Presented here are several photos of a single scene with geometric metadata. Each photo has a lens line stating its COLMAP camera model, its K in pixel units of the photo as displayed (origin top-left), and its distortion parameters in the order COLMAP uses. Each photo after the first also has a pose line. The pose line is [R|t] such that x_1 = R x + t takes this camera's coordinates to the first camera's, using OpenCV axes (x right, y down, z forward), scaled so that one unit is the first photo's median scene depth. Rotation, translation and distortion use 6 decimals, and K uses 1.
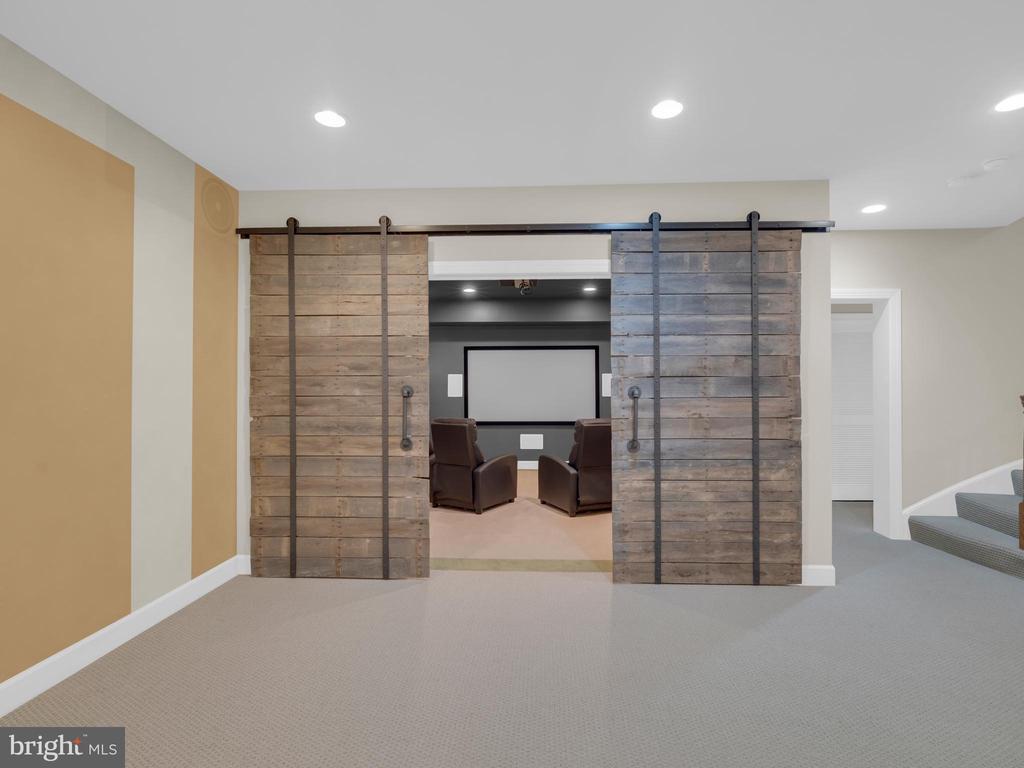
lens RADIAL K [[510.9, 0, 515.7], [0, 510.9, 388.0], [0, 0, 1]] dist [-0.003673, -0.001068]
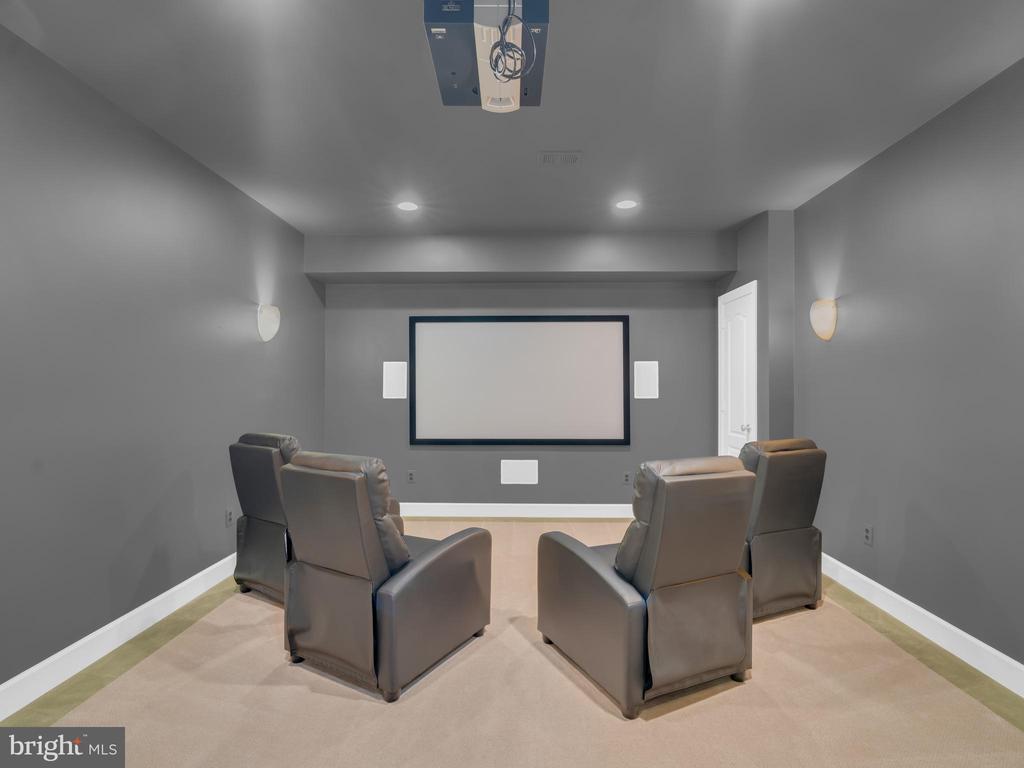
lens RADIAL K [[510.9, 0, 515.7], [0, 510.9, 388.0], [0, 0, 1]] dist [-0.003673, -0.001068]
pose [[0.999514, 0.002291, 0.031091, 0.011554], [-0.002371, 0.999994, 0.002546, 0.004065], [-0.031085, -0.002619, 0.999513, 0.588680]]
